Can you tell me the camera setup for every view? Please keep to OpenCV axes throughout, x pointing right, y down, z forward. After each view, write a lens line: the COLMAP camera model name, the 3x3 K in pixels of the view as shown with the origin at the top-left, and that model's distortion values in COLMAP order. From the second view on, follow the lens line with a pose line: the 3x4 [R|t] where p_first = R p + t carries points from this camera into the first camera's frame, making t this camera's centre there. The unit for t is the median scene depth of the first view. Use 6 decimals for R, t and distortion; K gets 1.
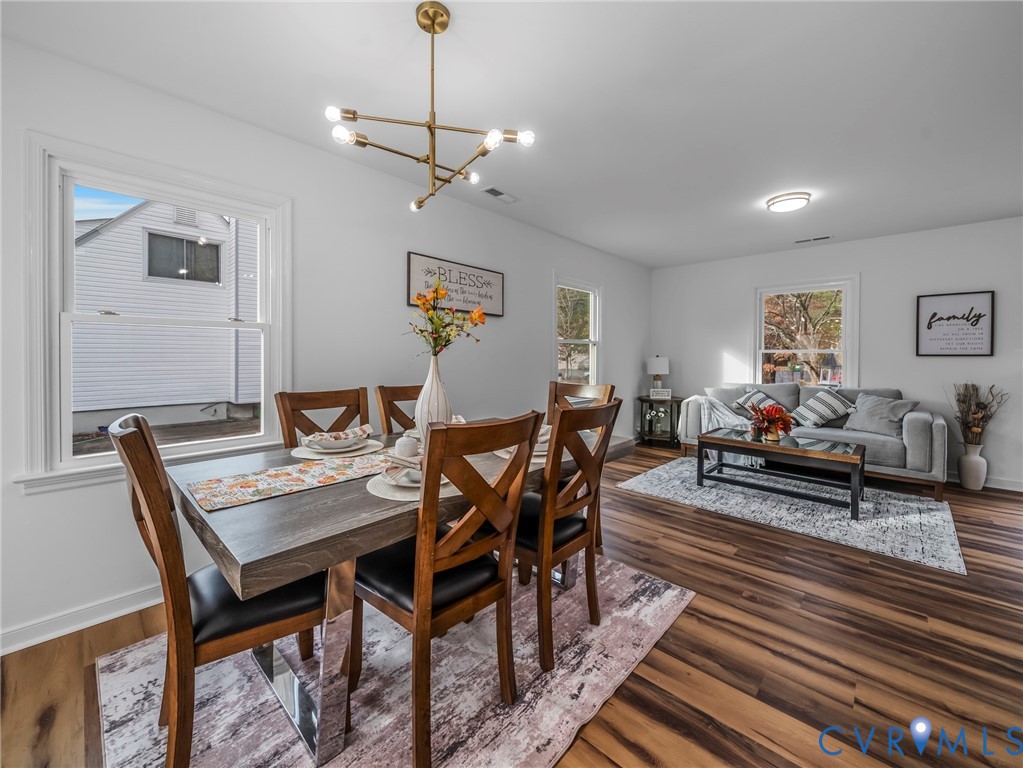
lens RADIAL K [[408.1, 0, 506.3], [0, 408.1, 362.1], [0, 0, 1]] dist [0.000514, -0.000014]
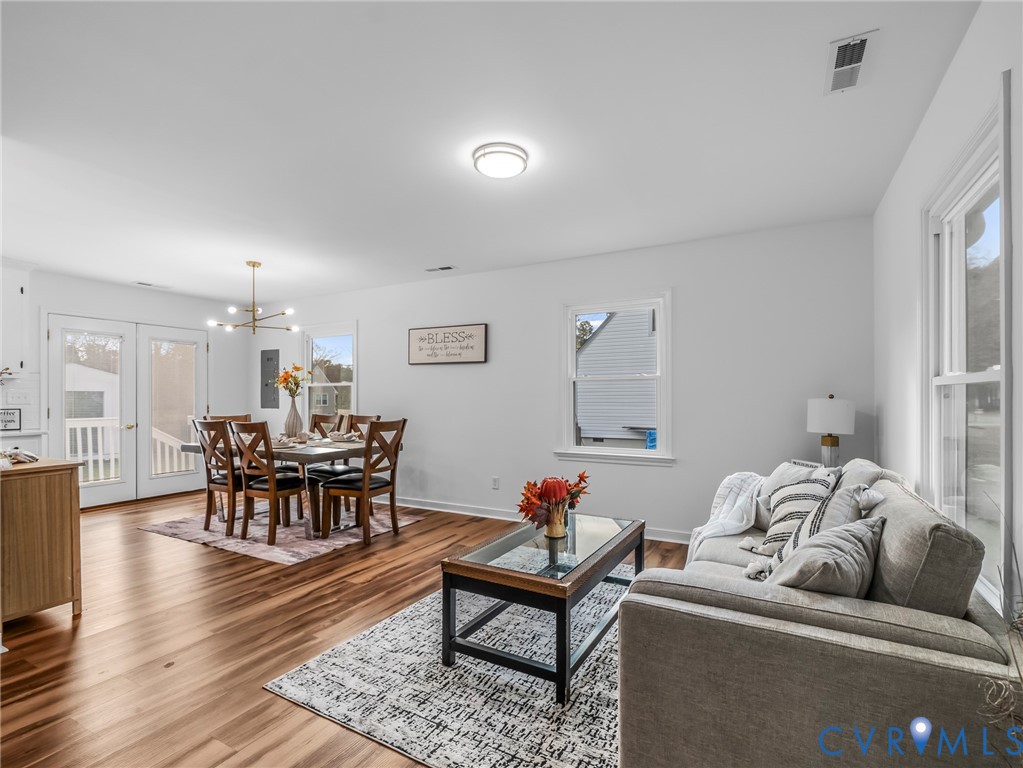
lens RADIAL K [[494.2, 0, 516.2], [0, 494.2, 395.7], [0, 0, 1]] dist [0.001013, 0.000228]
pose [[0.249256, -0.004071, -0.968429, 2.053953], [-0.007884, 0.999949, -0.006233, -0.020188], [0.968406, 0.009189, 0.249211, 1.166950]]
